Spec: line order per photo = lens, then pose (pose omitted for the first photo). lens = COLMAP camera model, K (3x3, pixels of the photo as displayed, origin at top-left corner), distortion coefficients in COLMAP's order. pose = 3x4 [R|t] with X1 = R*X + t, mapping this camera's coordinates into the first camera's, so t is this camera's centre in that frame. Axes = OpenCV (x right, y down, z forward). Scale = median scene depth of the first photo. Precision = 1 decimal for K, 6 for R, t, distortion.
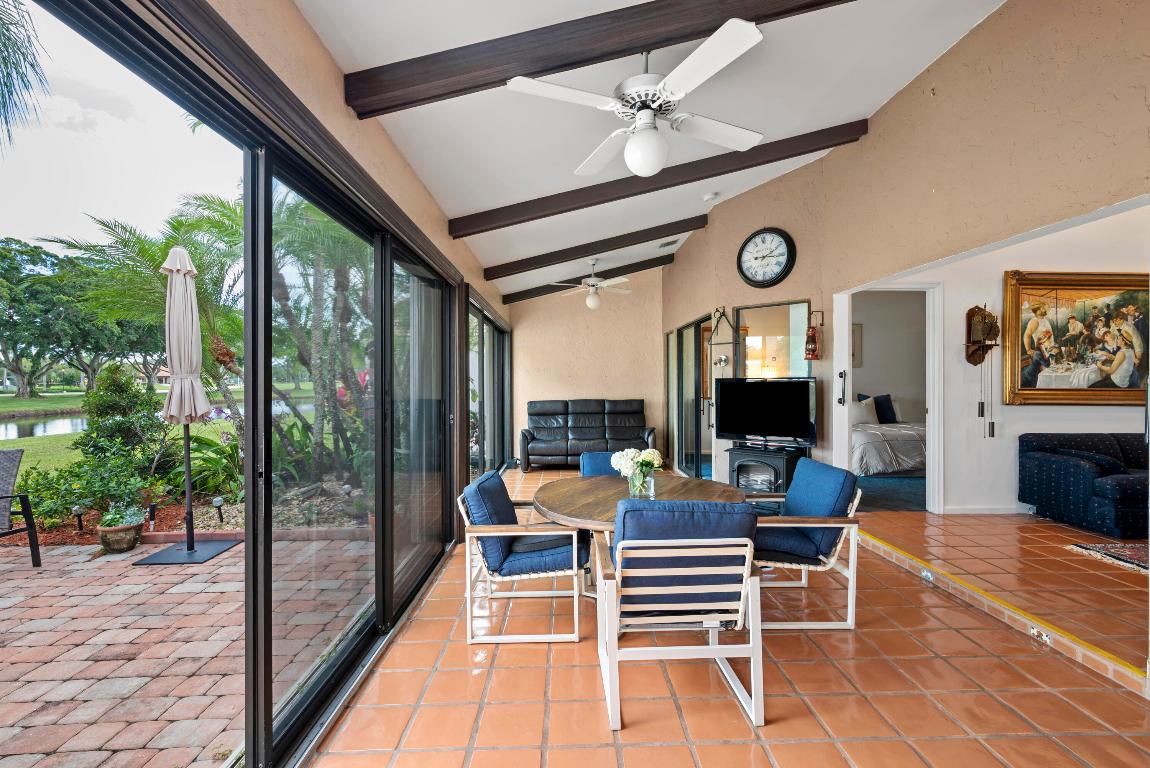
lens RADIAL K [[509.6, 0, 575.5], [0, 509.6, 382.0], [0, 0, 1]] dist [0.000574, 0.000500]
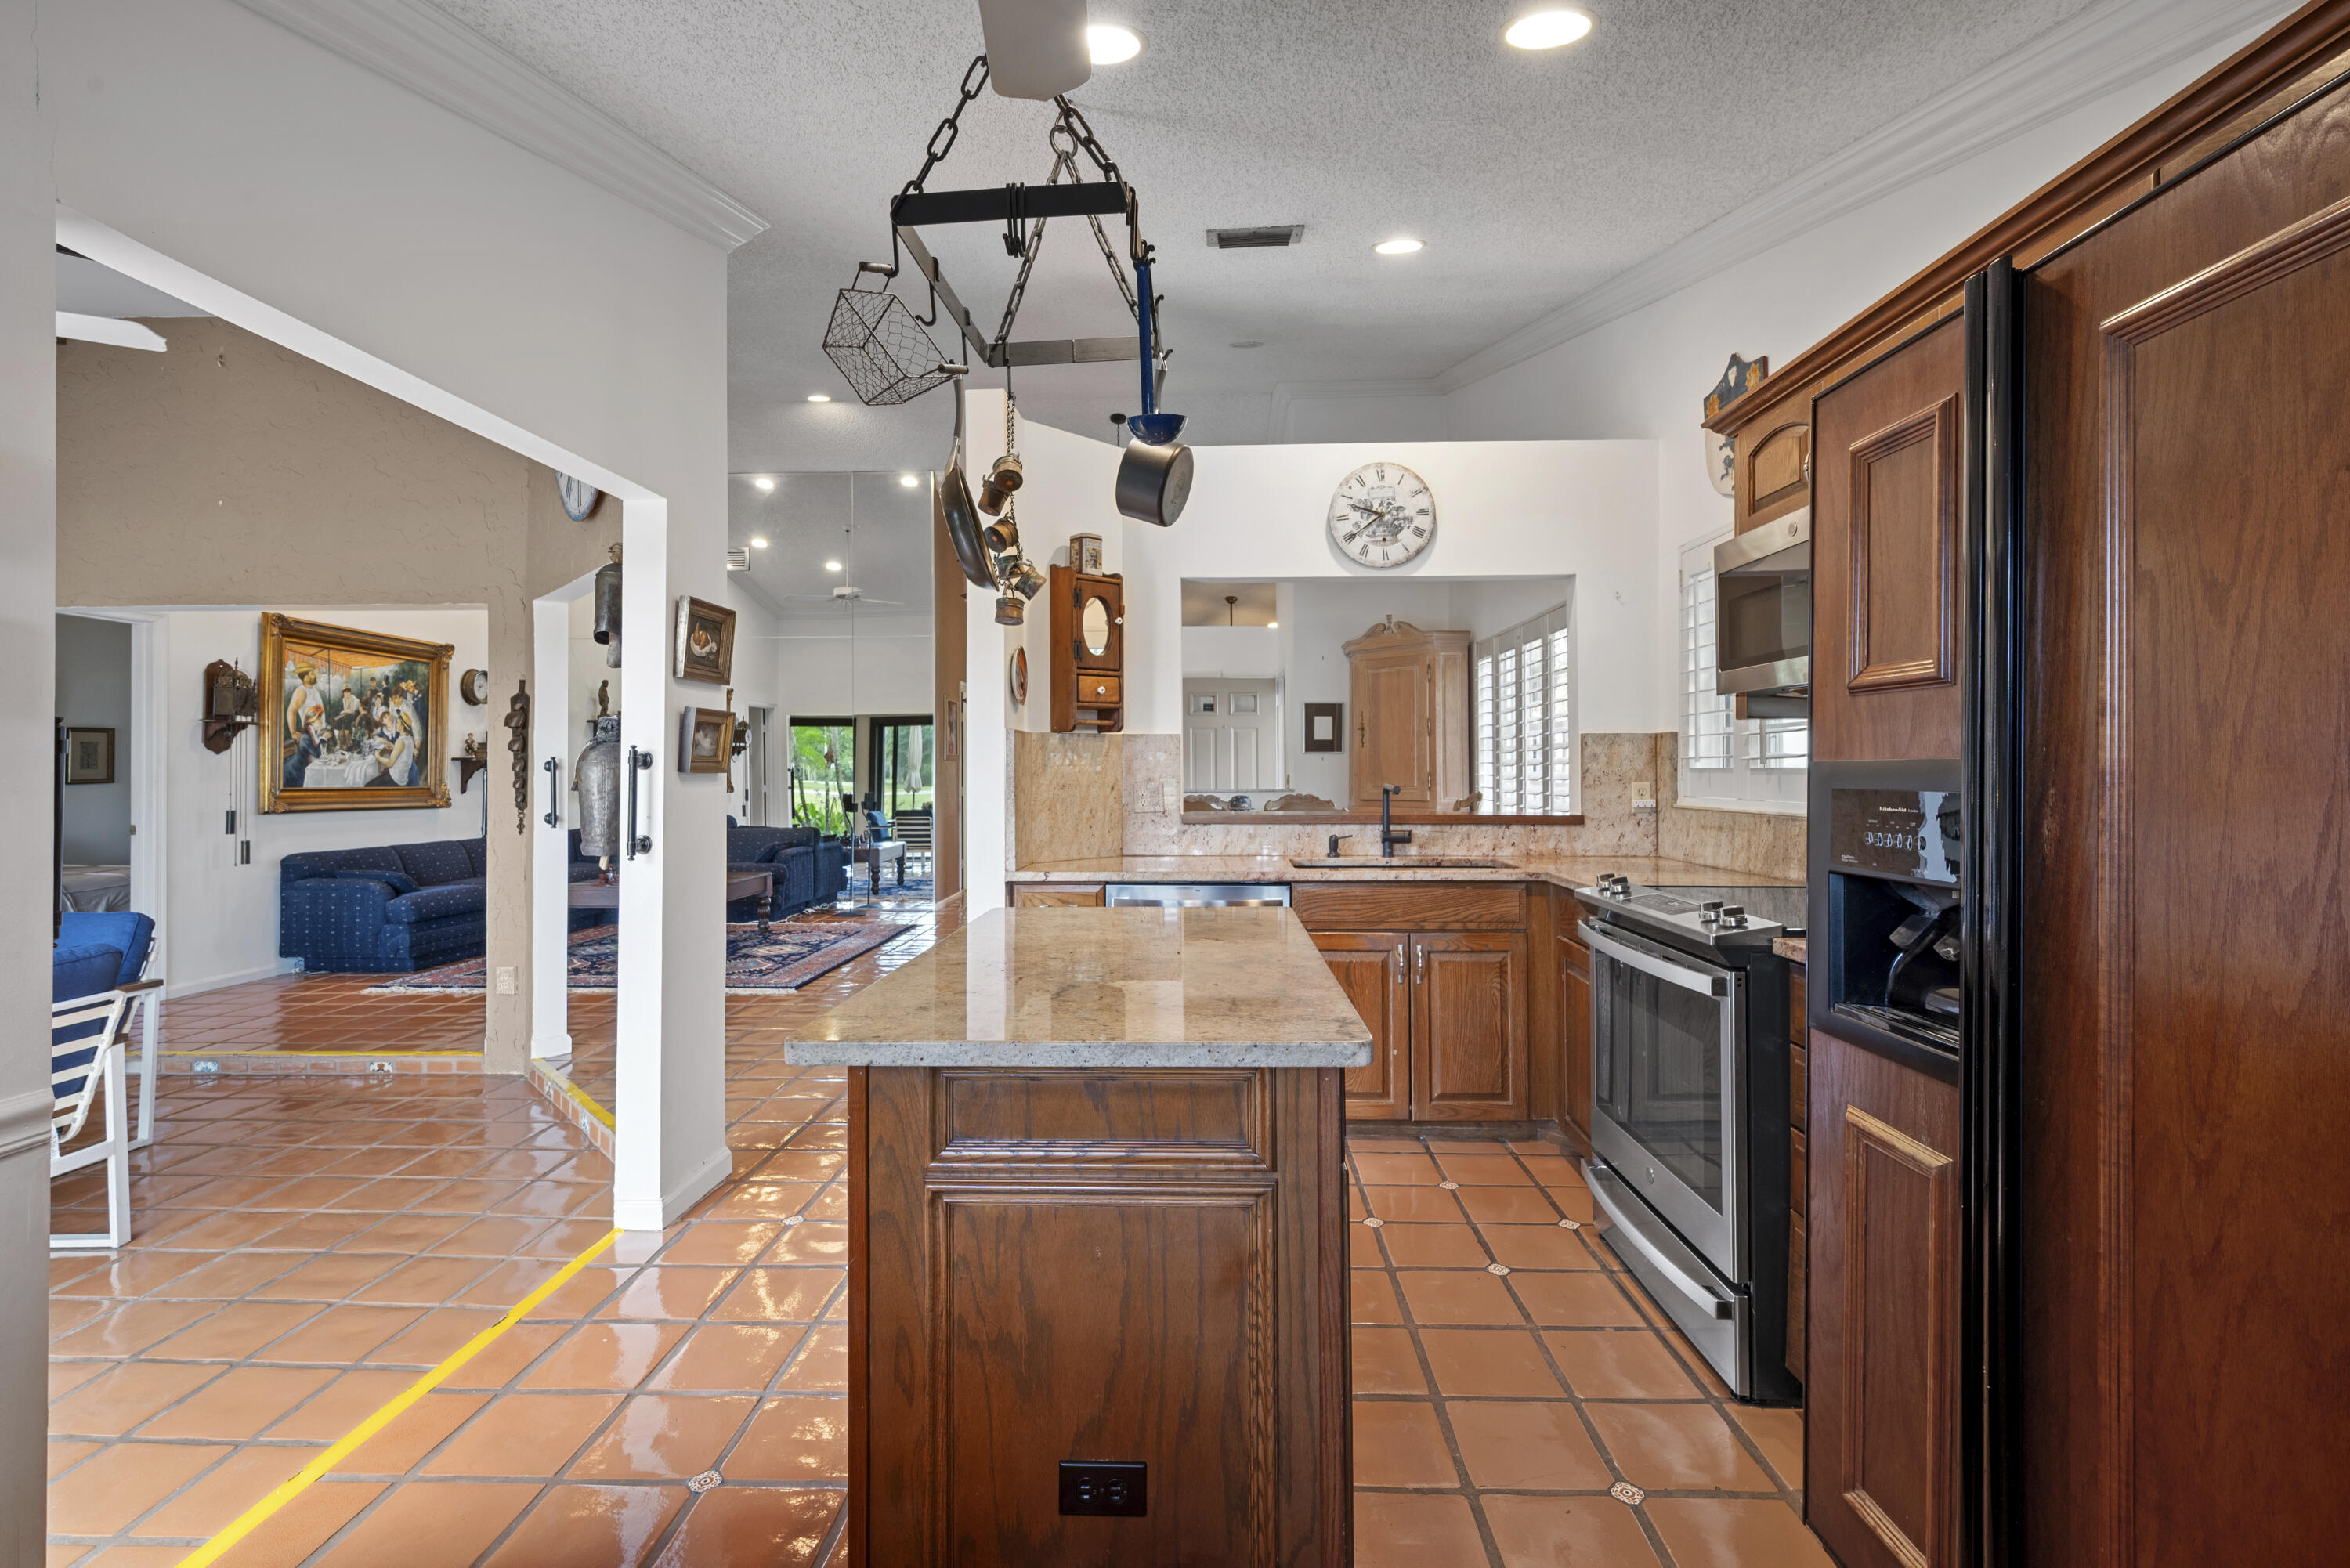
lens RADIAL K [[1056.2, 0, 1182.8], [0, 1056.2, 759.3], [0, 0, 1]] dist [0.001342, 0.000527]
pose [[0.051740, 0.012224, 0.998586, -0.462713], [0.007124, 0.999895, -0.012610, -0.000339], [-0.998635, 0.007767, 0.051648, -0.261298]]
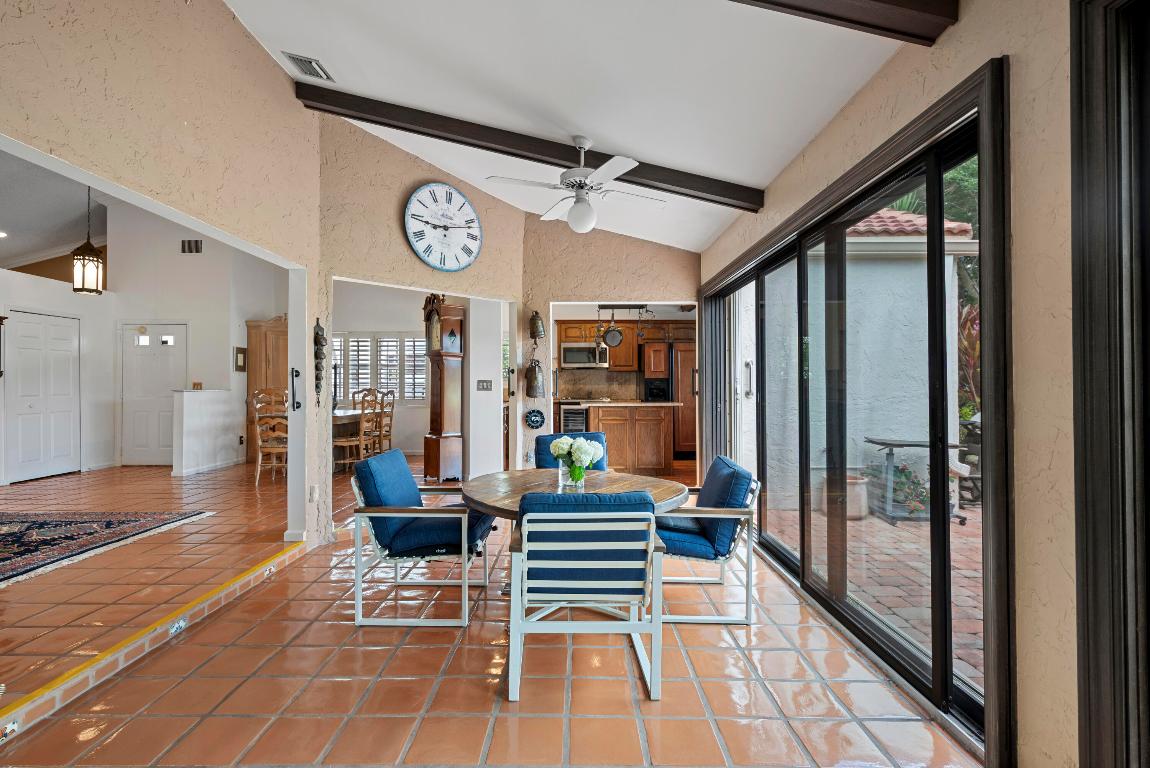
lens RADIAL K [[530.6, 0, 577.1], [0, 530.6, 382.1], [0, 0, 1]] dist [0.002048, -0.000268]
pose [[-0.999696, 0.005370, 0.024067, 0.060350], [0.005228, 0.999969, -0.005936, 0.019622], [-0.024098, -0.005808, -0.999693, 1.270640]]
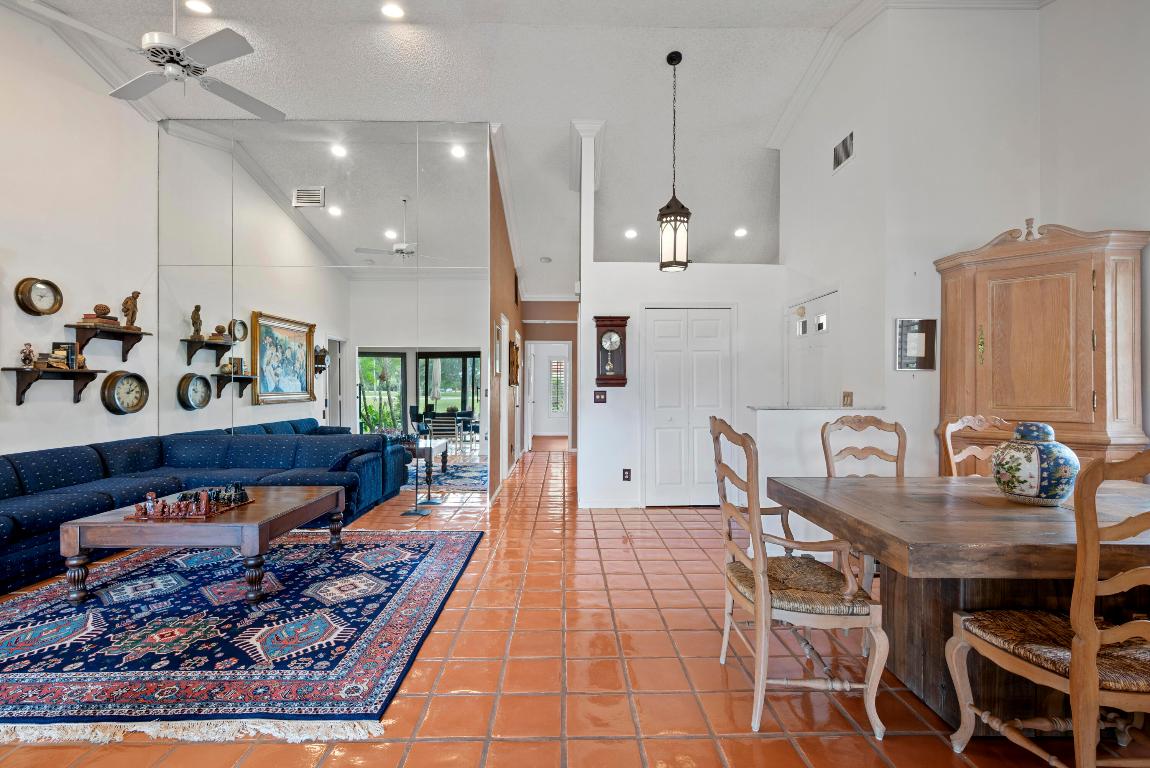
lens RADIAL K [[512.9, 0, 576.1], [0, 512.9, 389.2], [0, 0, 1]] dist [-0.000715, 0.000346]
pose [[0.000211, -0.001569, 0.999999, 0.393326], [-0.000113, 0.999999, 0.001569, -0.001067], [-1.000000, -0.000113, 0.000211, 0.121567]]
